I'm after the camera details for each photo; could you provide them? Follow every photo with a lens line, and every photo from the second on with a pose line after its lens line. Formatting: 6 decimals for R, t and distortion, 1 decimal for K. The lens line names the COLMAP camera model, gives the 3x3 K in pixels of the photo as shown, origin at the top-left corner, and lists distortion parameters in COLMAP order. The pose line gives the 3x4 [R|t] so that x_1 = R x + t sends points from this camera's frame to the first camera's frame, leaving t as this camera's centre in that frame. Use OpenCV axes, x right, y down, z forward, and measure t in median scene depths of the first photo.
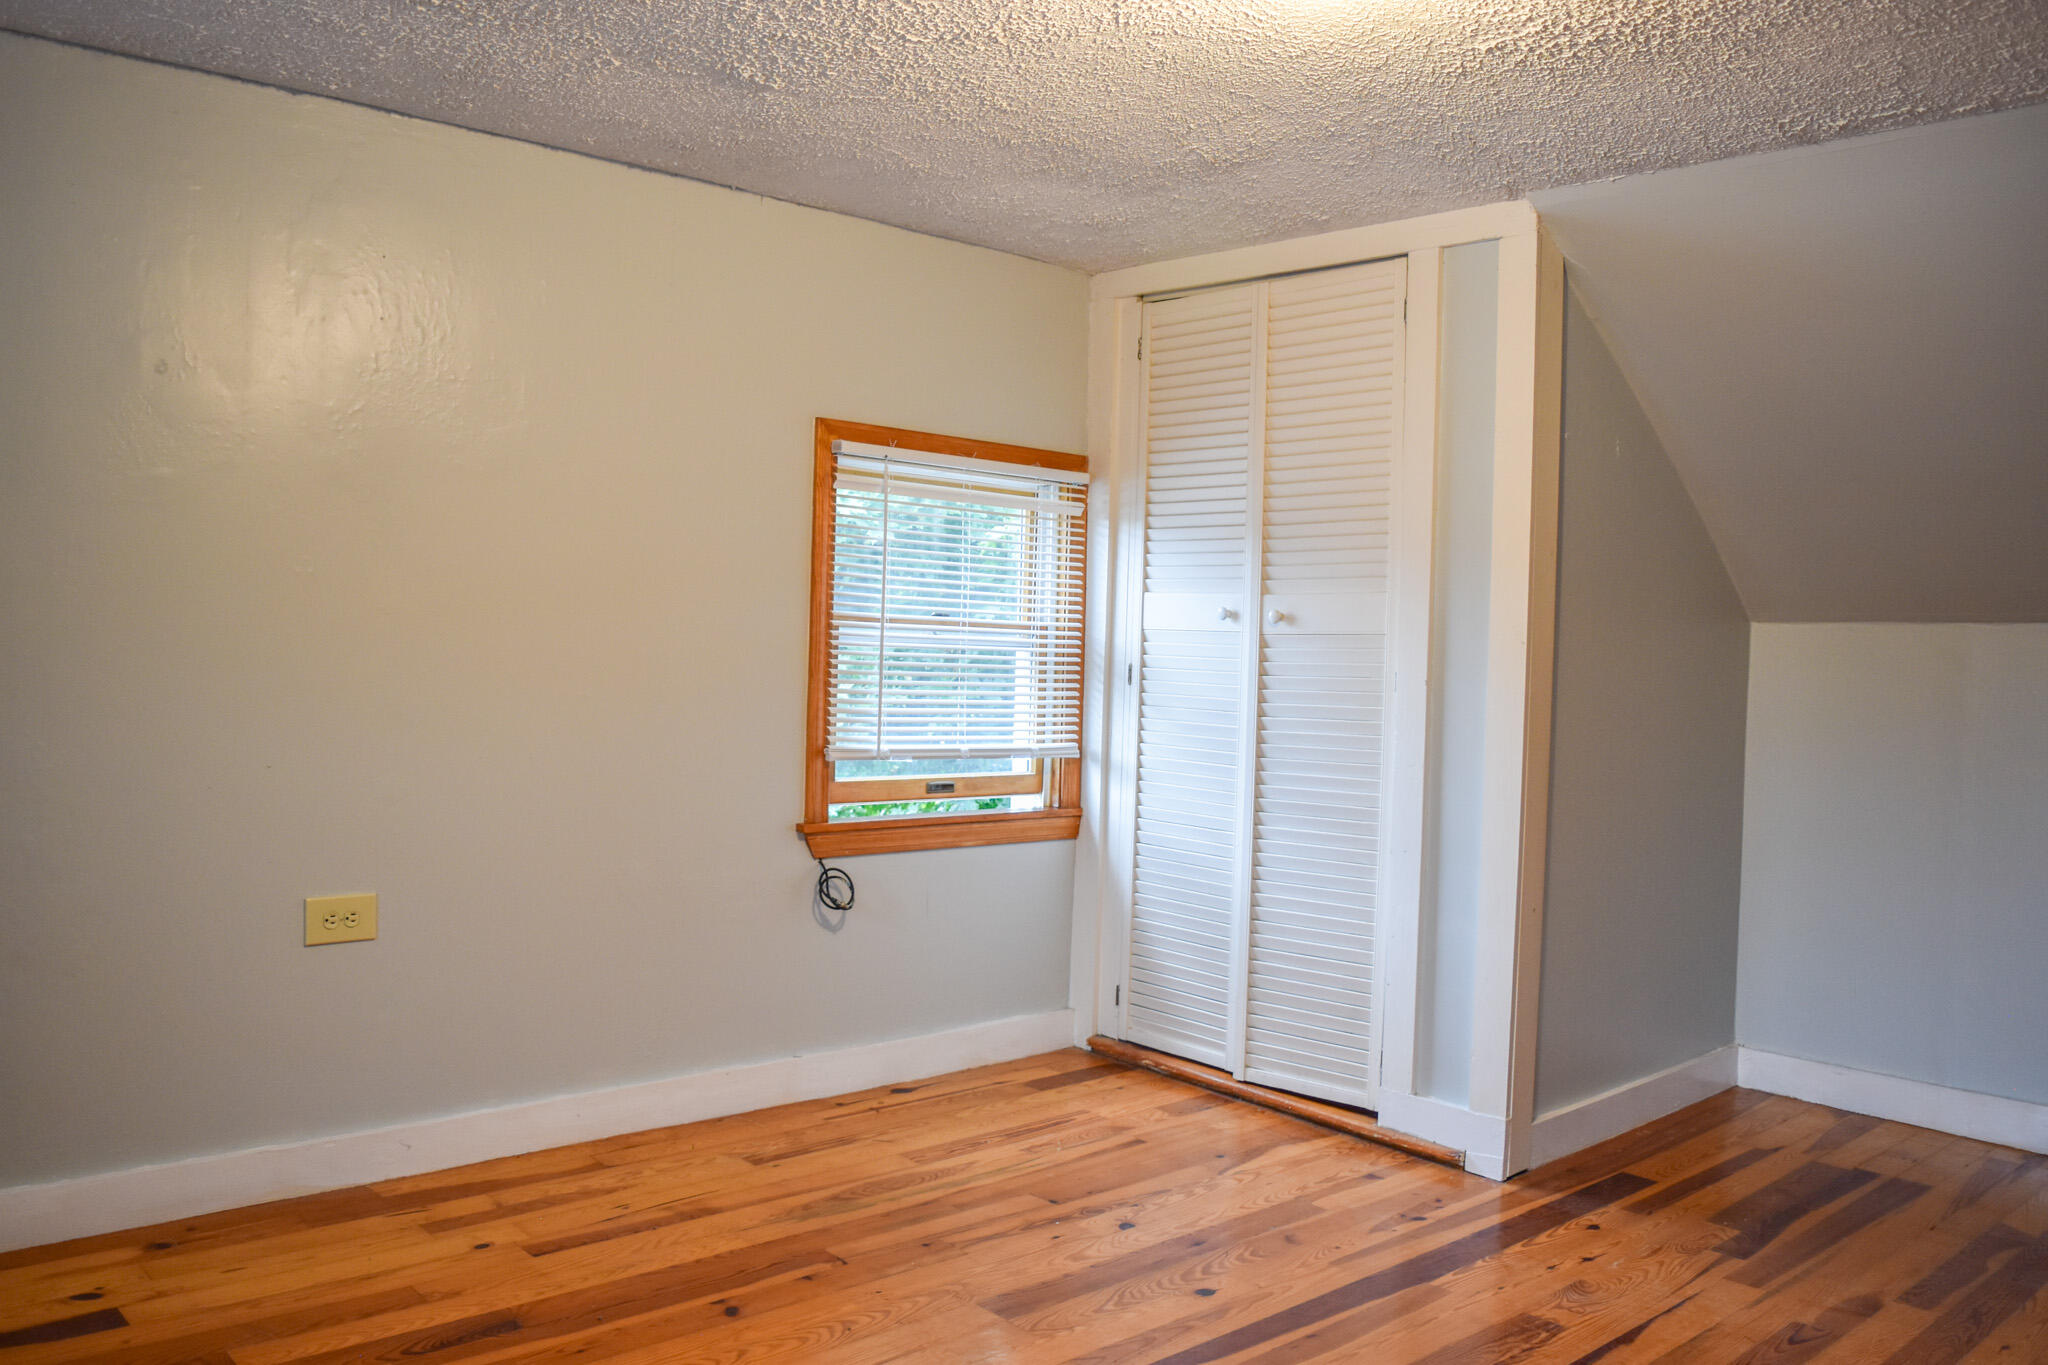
lens RADIAL K [[1657.4, 0, 1016.6], [0, 1657.4, 676.9], [0, 0, 1]] dist [-0.084260, 0.009244]
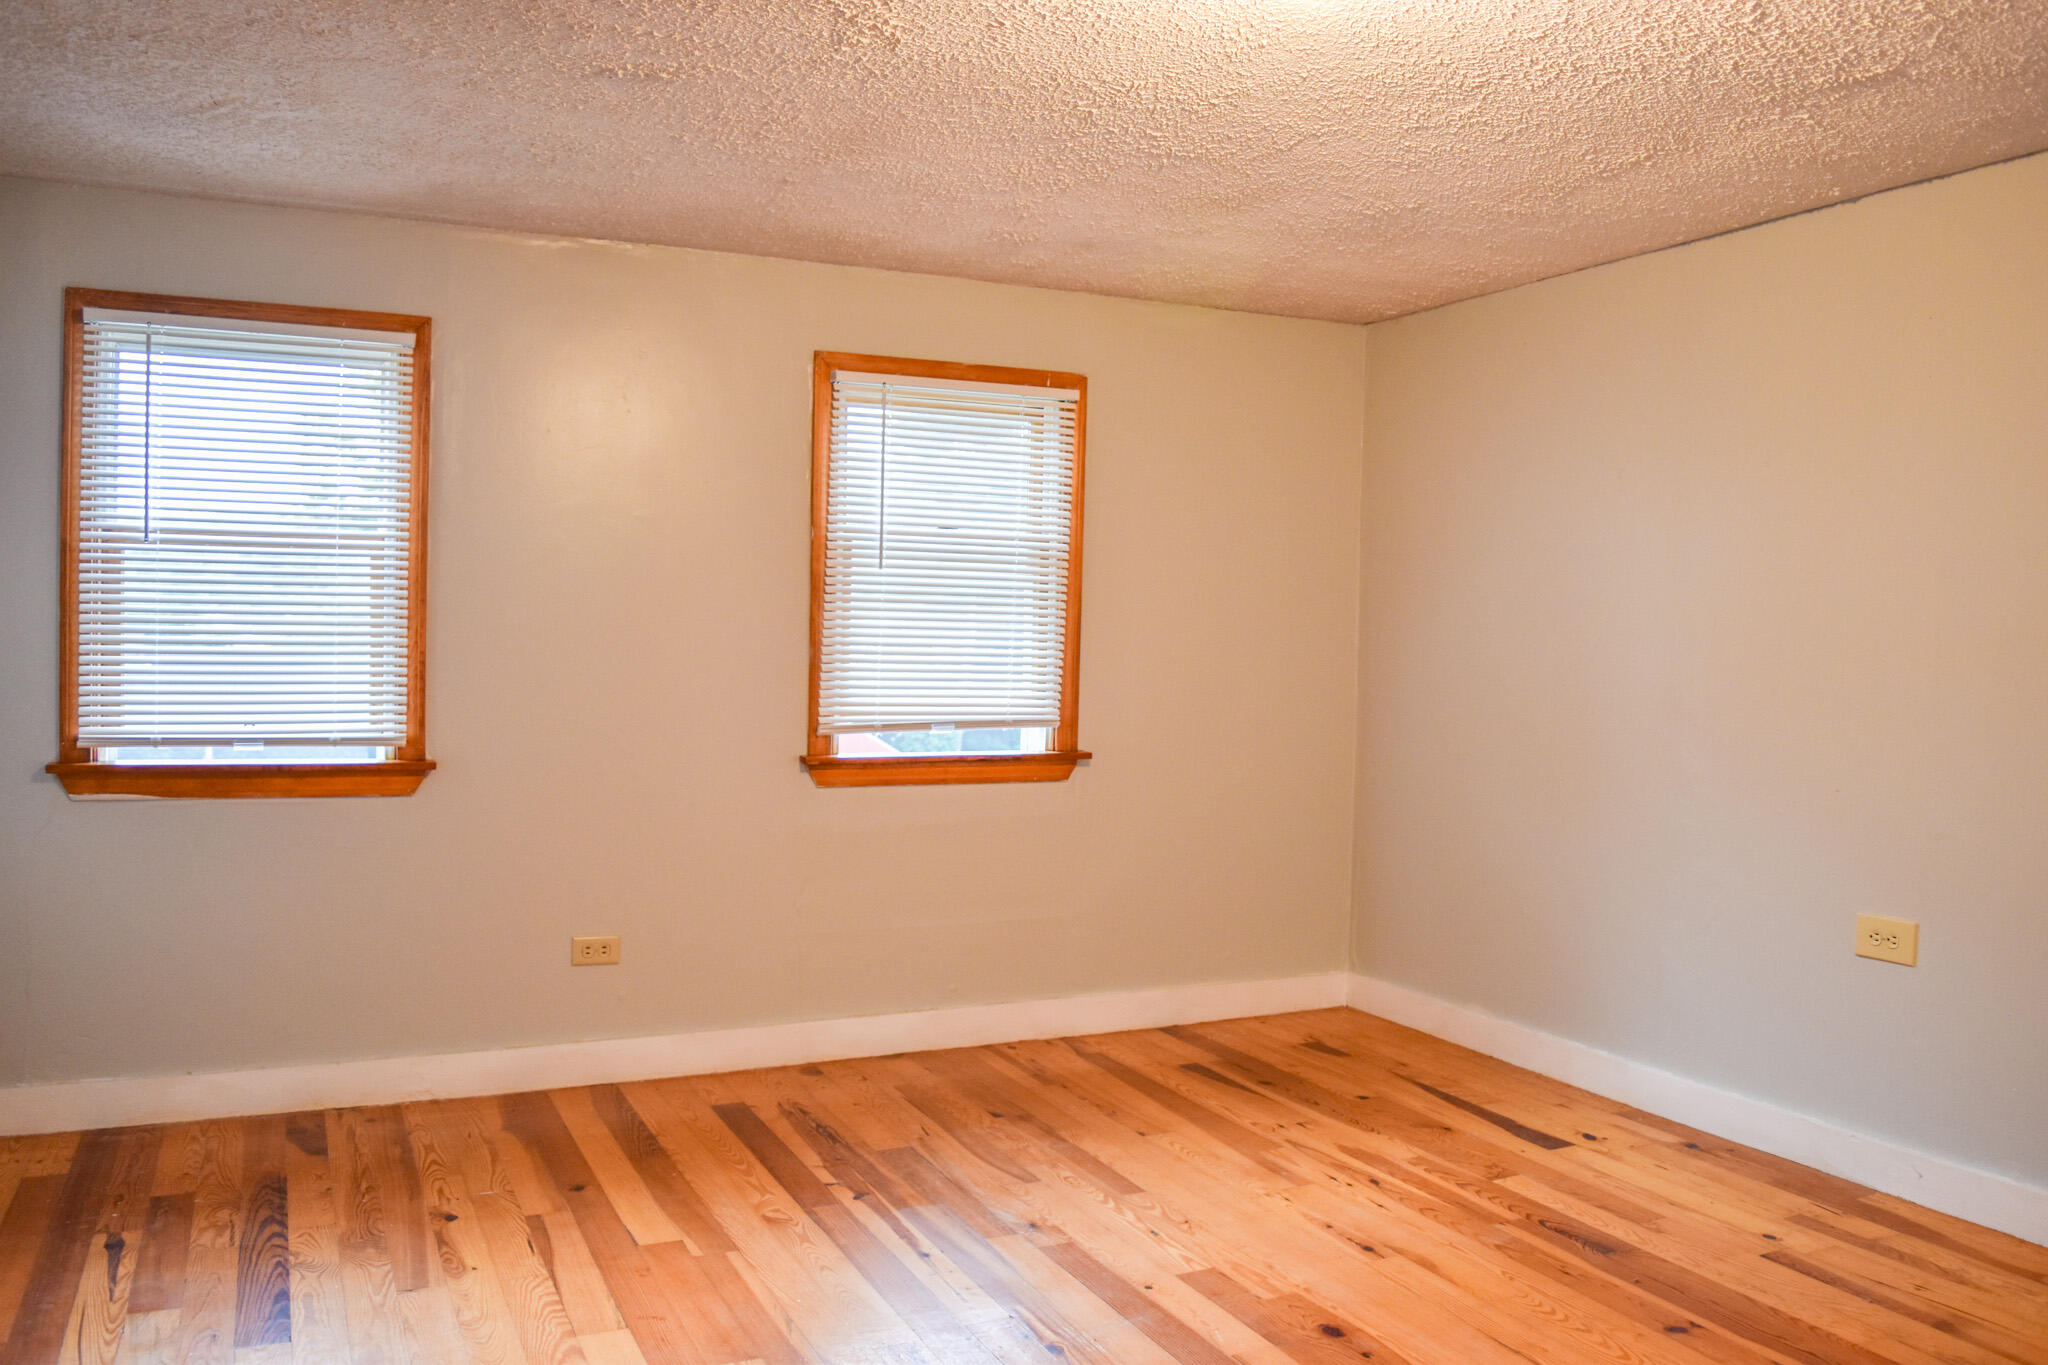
lens RADIAL K [[1610.2, 0, 1020.7], [0, 1610.2, 684.9], [0, 0, 1]] dist [-0.092565, 0.020746]
pose [[-0.301563, -0.008527, -0.953408, 0.739004], [-0.056224, 0.998379, 0.008855, 0.003400], [0.951787, 0.056275, -0.301554, 0.746866]]
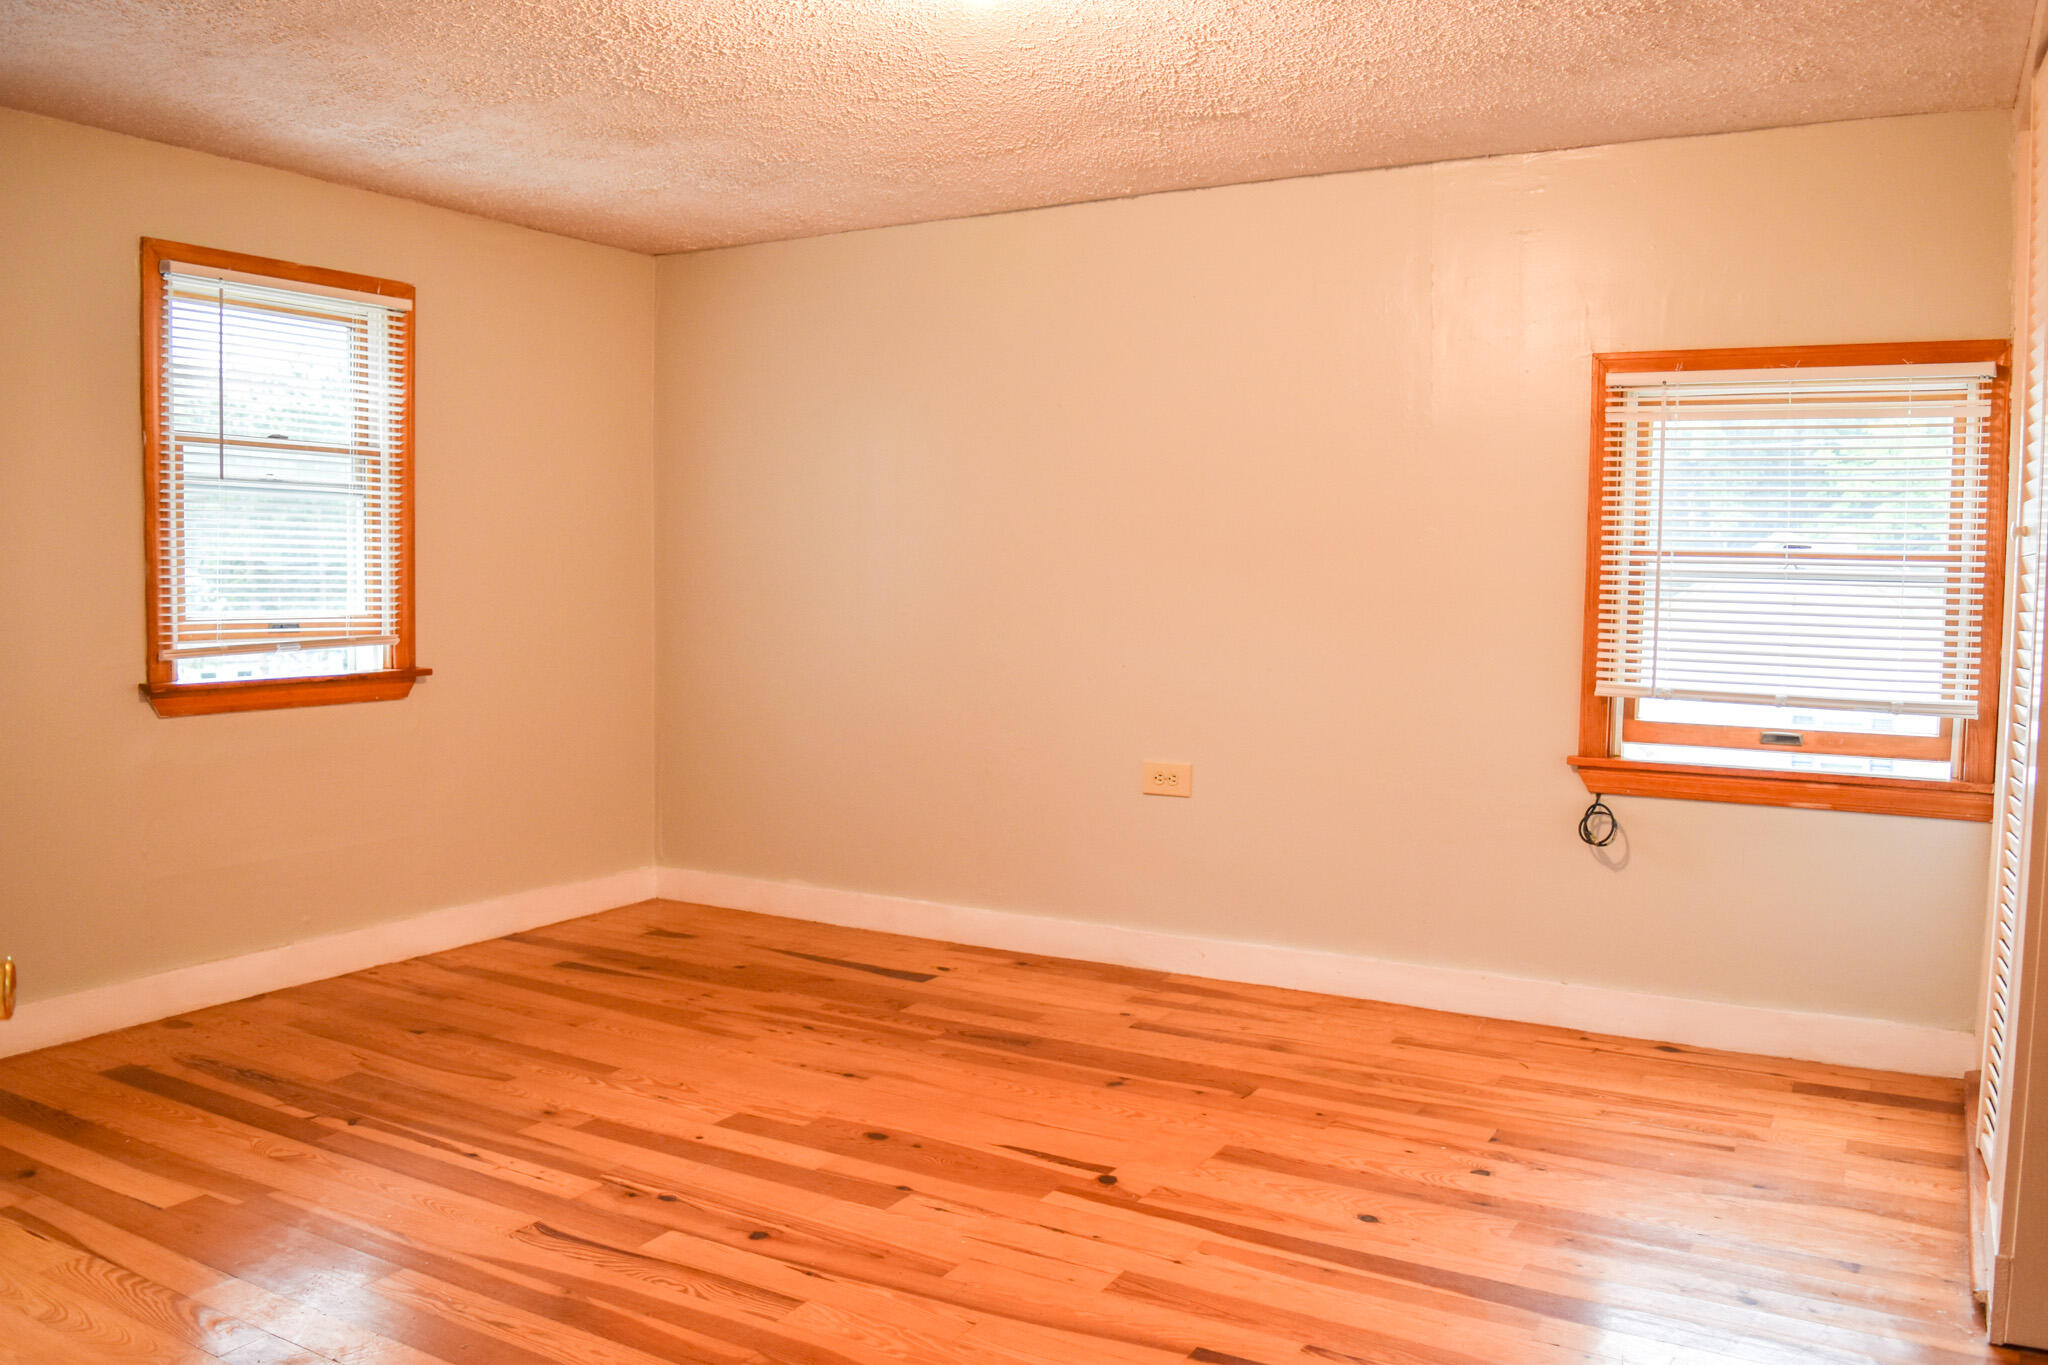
lens RADIAL K [[1610.2, 0, 1020.7], [0, 1610.2, 684.9], [0, 0, 1]] dist [-0.092565, 0.020746]
pose [[0.298718, 0.034932, -0.953702, 0.847683], [-0.027549, 0.999229, 0.027970, 0.032809], [0.953944, 0.017918, 0.299450, 0.459796]]
